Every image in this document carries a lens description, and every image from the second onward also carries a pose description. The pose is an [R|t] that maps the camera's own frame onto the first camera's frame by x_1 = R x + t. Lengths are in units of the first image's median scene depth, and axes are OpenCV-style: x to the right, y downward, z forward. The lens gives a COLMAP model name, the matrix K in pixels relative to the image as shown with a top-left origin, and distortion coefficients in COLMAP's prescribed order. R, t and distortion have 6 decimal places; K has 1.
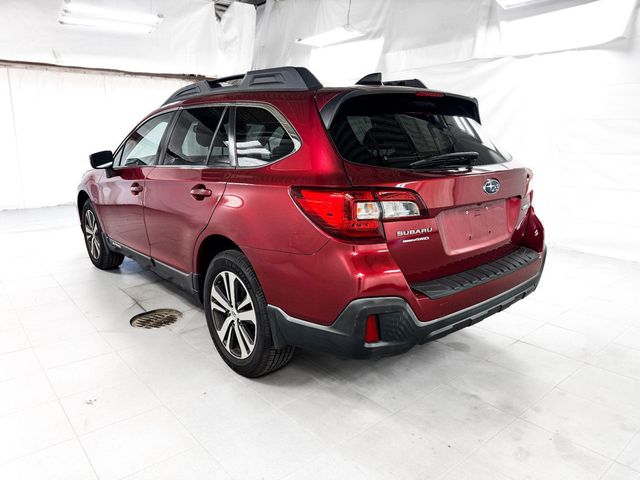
lens RADIAL K [[451.1, 0, 320.0], [0, 451.1, 240.0], [0, 0, 1]] dist [0.032928, -0.034378]
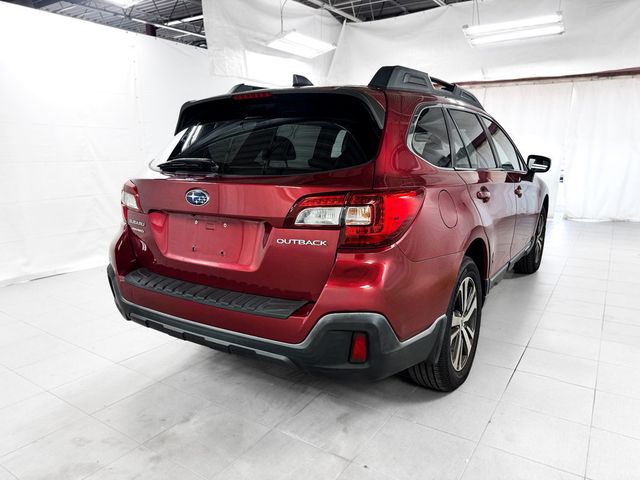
lens RADIAL K [[453.7, 0, 319.4], [0, 453.7, 242.3], [0, 0, 1]] dist [0.031737, -0.036217]
pose [[0.292905, 0.198791, -0.935248, 1.070127], [-0.216580, 0.966518, 0.137609, -0.170624], [0.931289, 0.162250, 0.326152, 0.781104]]
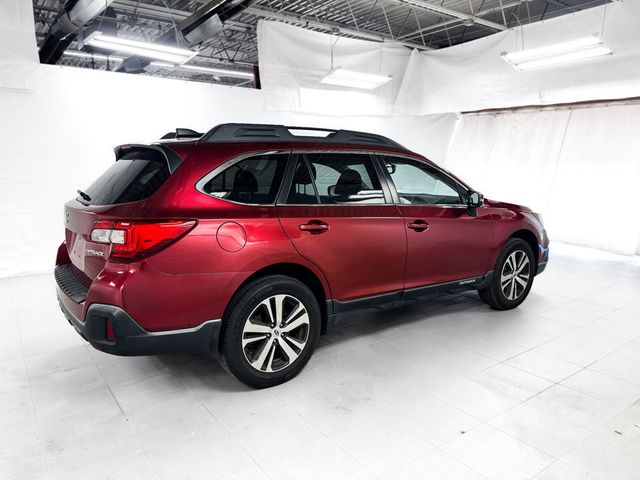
lens RADIAL K [[451.1, 0, 320.0], [0, 451.1, 240.0], [0, 0, 1]] dist [0.032928, -0.034378]
pose [[-0.057578, 0.172510, -0.983323, 1.352804], [-0.235042, 0.954929, 0.181291, -0.385143], [0.970278, 0.241561, -0.014436, 1.441953]]
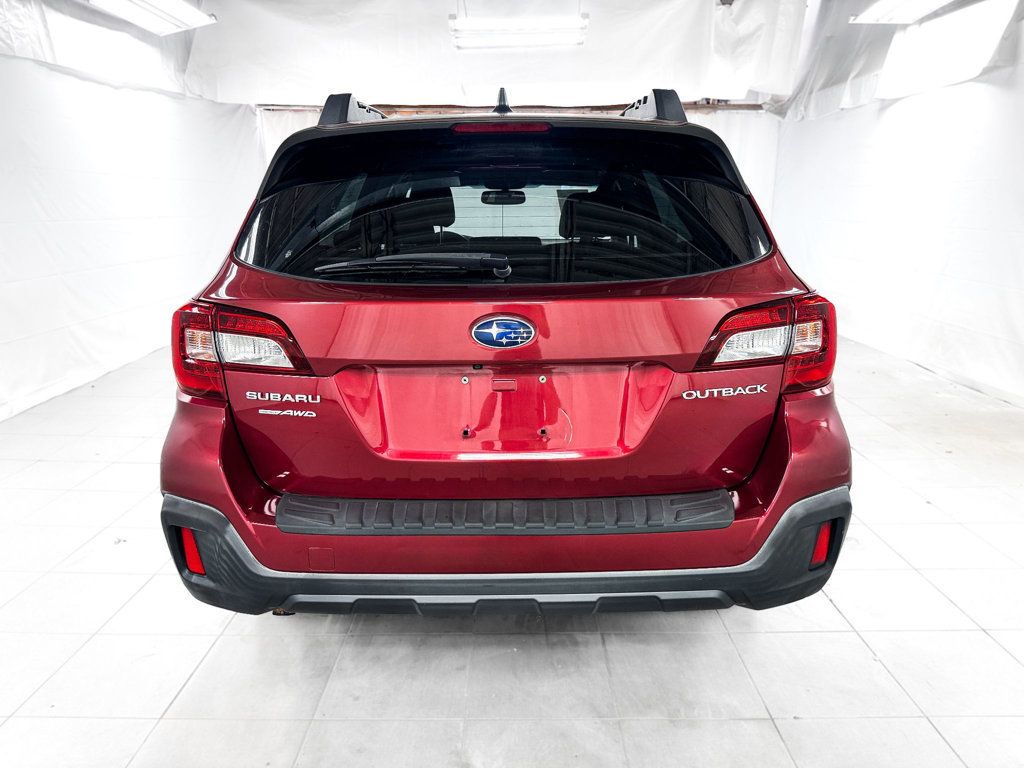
lens RADIAL K [[721.8, 0, 512.0], [0, 721.8, 384.0], [0, 0, 1]] dist [0.032928, -0.034378]
pose [[0.764154, 0.160759, -0.624680, 0.688684], [-0.147749, 0.986321, 0.073089, -0.098852], [0.627885, 0.036445, 0.777453, 0.377912]]
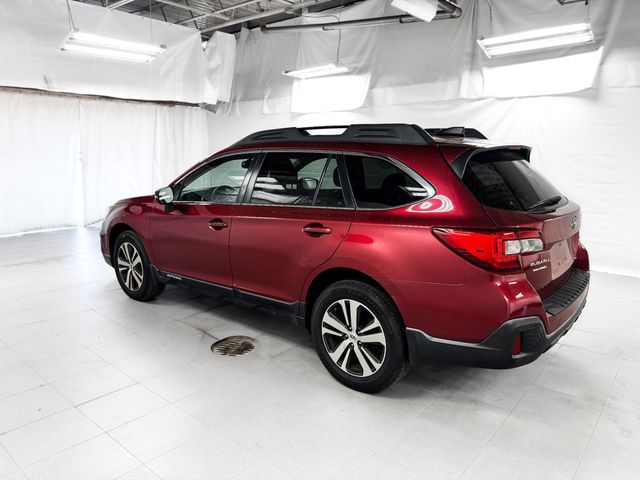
lens RADIAL K [[448.6, 0, 320.6], [0, 448.6, 243.1], [0, 0, 1]] dist [0.062315, -0.083737]
pose [[0.985786, -0.026256, 0.165939, -0.436424], [0.030922, 0.999194, -0.025601, -0.043730], [-0.165133, 0.030368, 0.985804, -0.100036]]
